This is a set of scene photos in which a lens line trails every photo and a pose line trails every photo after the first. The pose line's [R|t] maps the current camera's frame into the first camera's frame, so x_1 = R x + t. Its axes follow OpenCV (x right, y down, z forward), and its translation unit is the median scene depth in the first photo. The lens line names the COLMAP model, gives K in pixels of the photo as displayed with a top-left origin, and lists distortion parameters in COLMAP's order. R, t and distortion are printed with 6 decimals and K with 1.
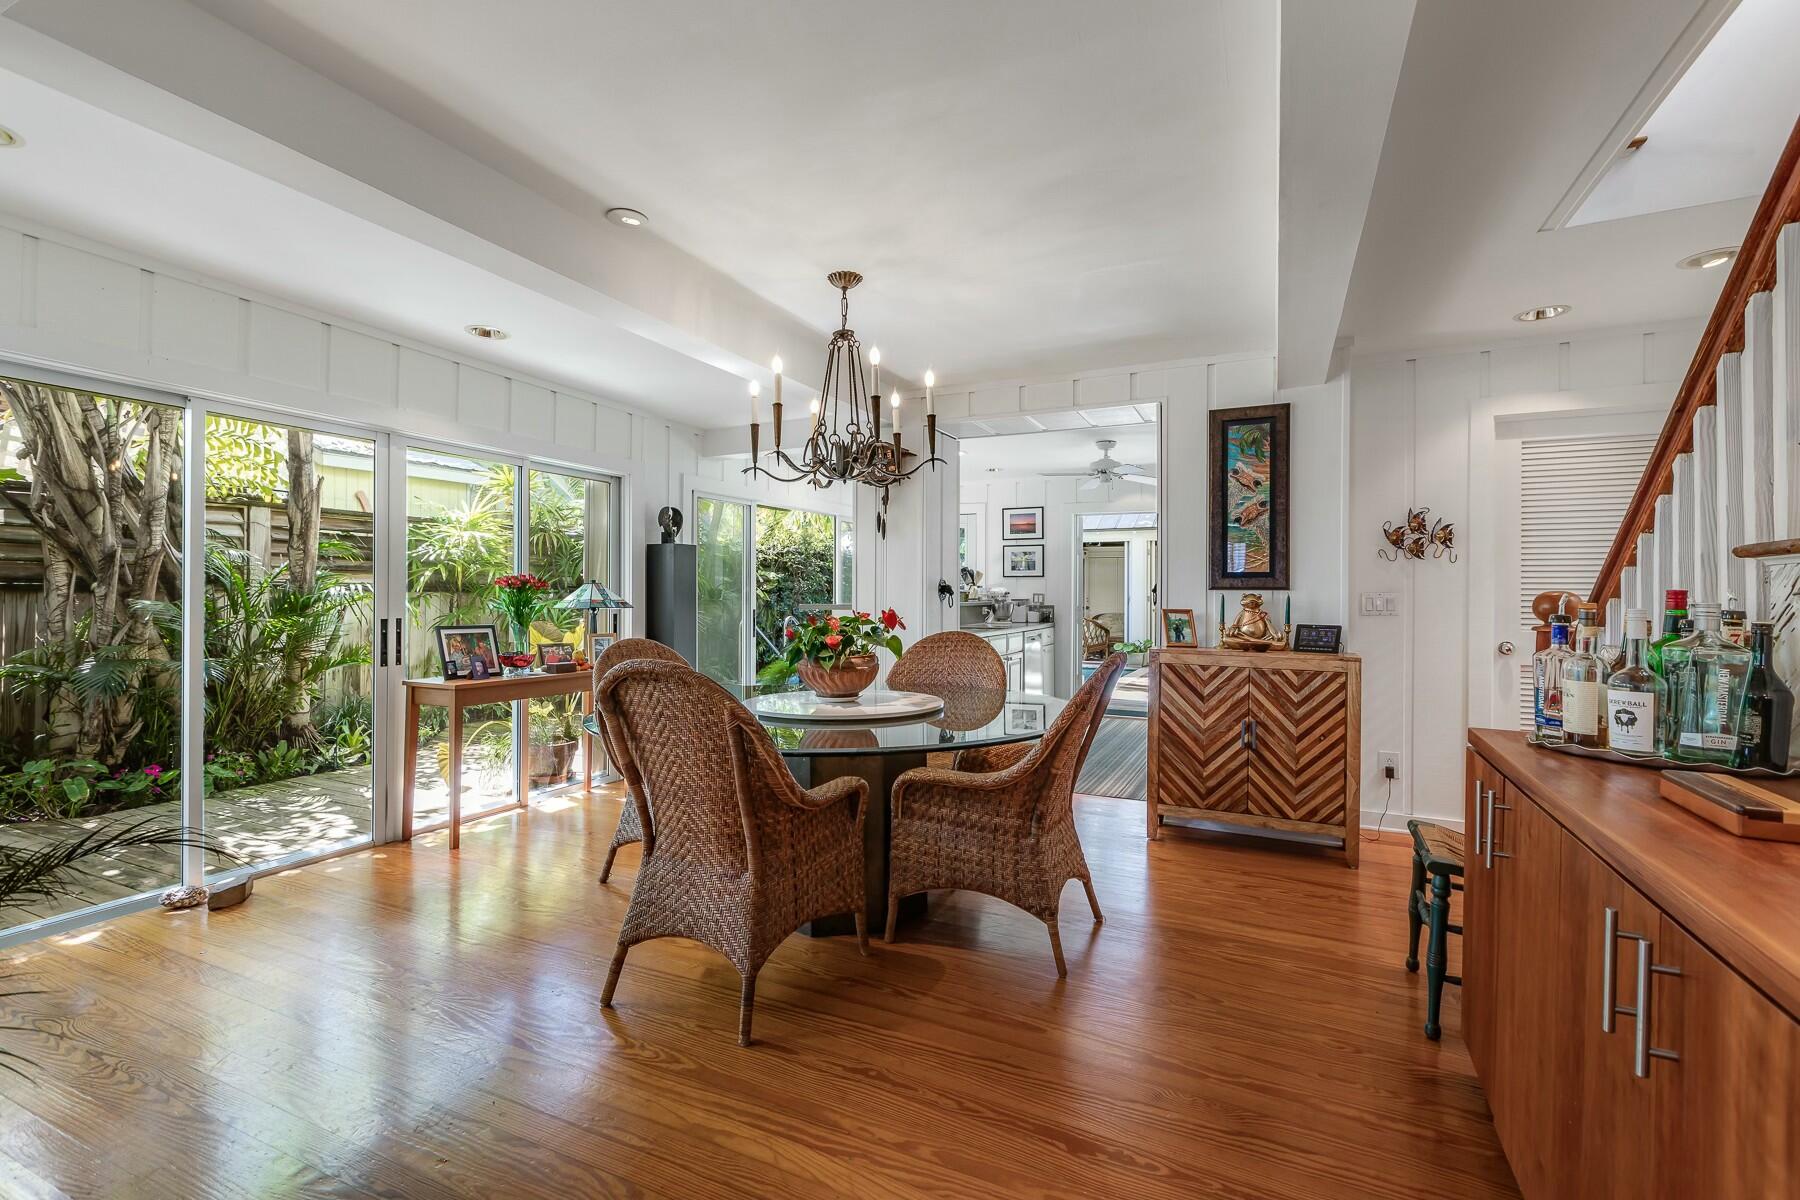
lens RADIAL K [[809.0, 0, 900.0], [0, 809.0, 600.0], [0, 0, 1]] dist [0.001118, 0.000161]
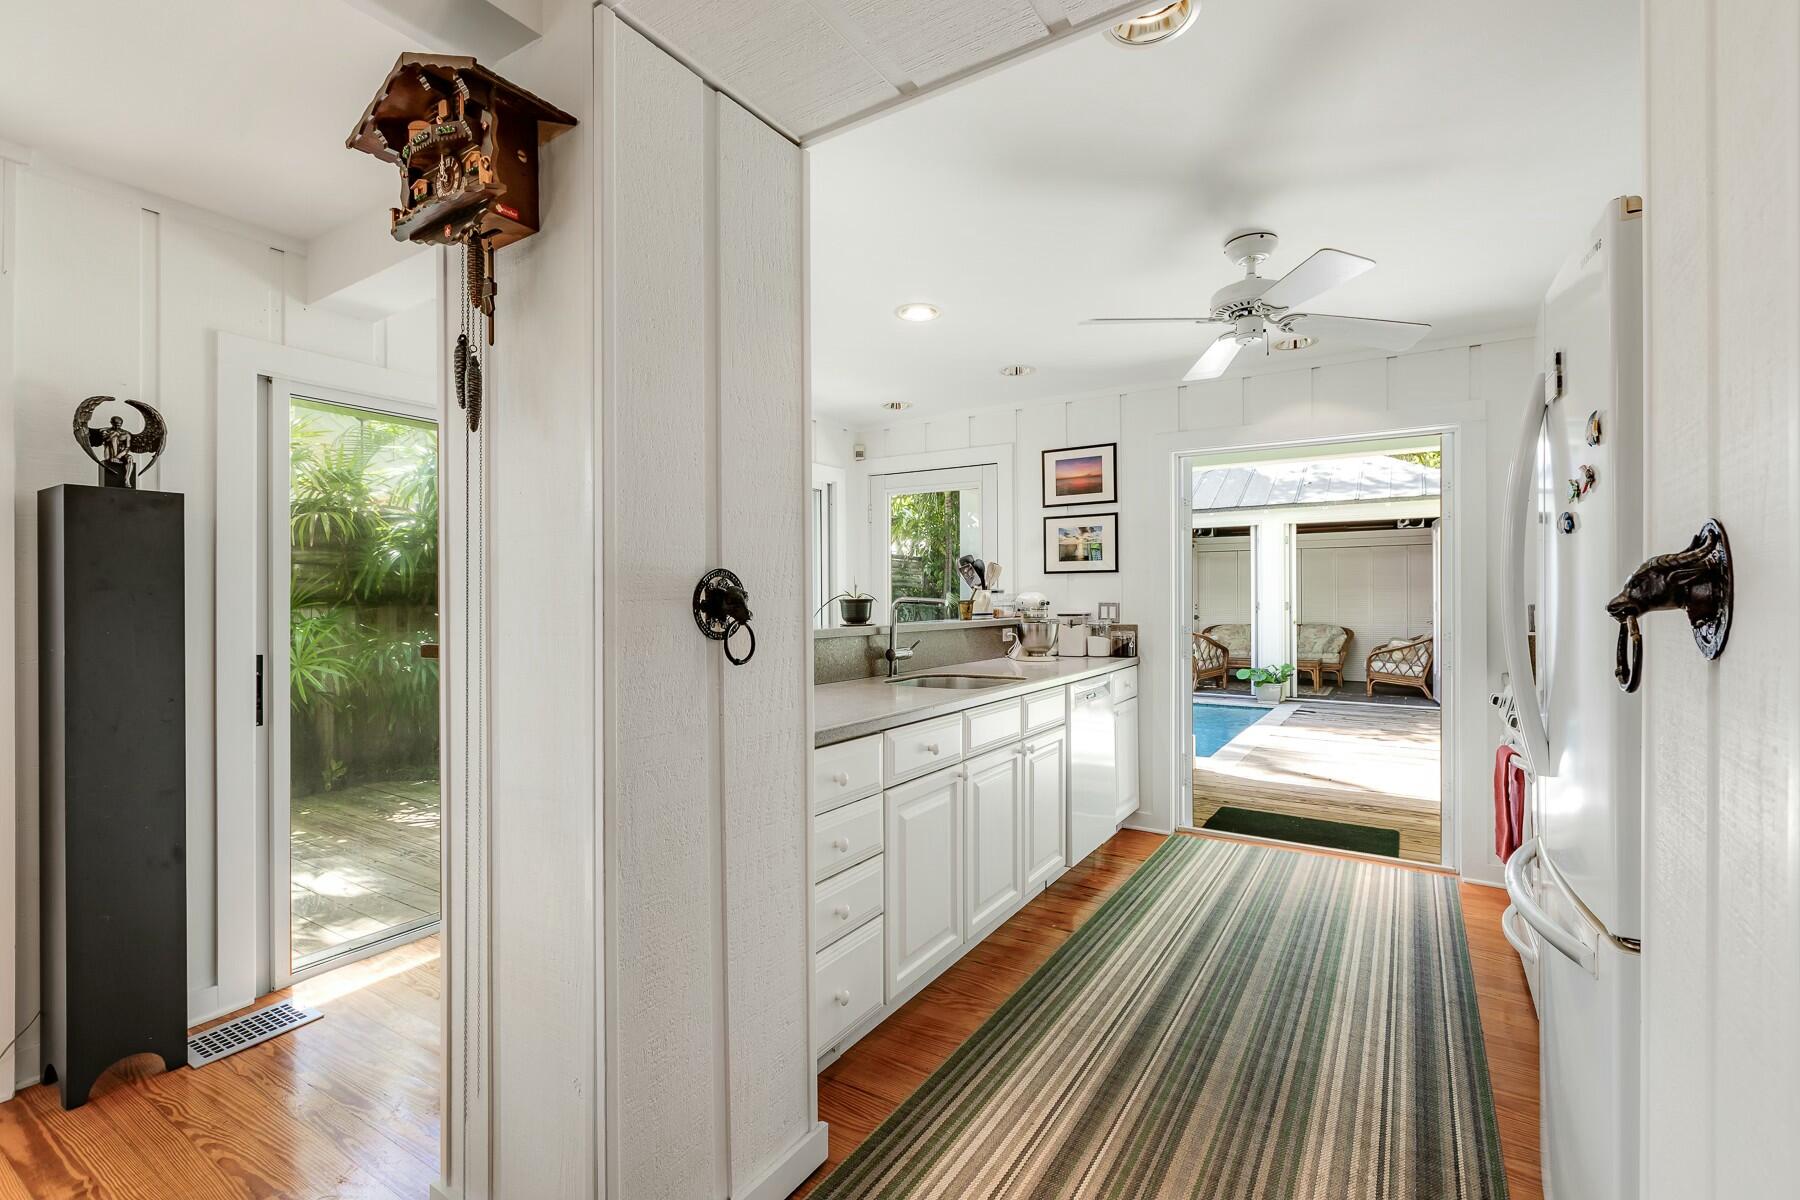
lens RADIAL K [[798.1, 0, 900.0], [0, 798.1, 600.0], [0, 0, 1]] dist [0.009736, -0.000186]
pose [[0.992331, -0.006368, -0.123448, 0.126106], [0.005677, 0.999966, -0.005952, -0.009689], [0.123481, 0.005205, 0.992333, 0.575309]]
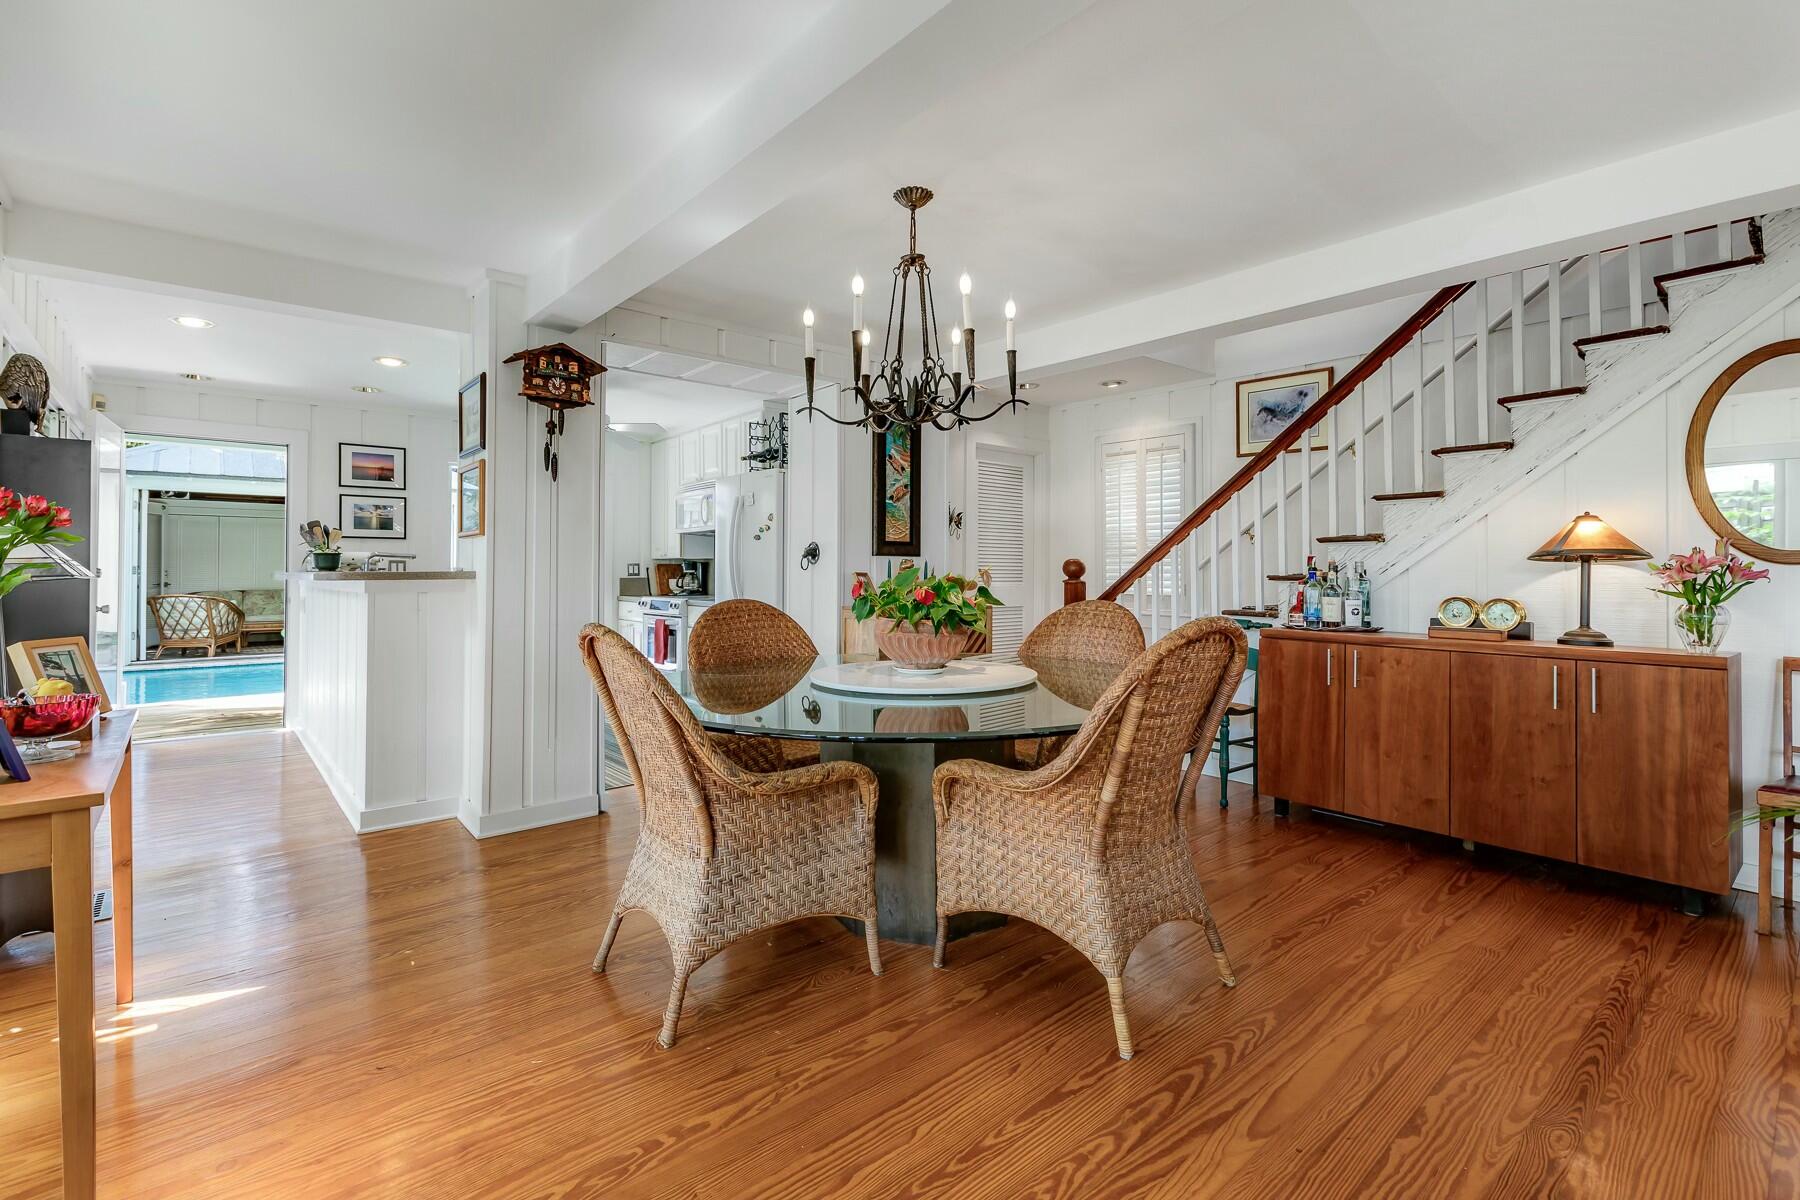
lens RADIAL K [[812.2, 0, 899.1], [0, 812.2, 569.7], [0, 0, 1]] dist [-0.000392, -0.000113]
pose [[0.404639, -0.000056, 0.914476, -0.439016], [0.006632, 0.999974, -0.002873, 0.007583], [-0.914452, 0.007227, 0.404629, 0.324354]]
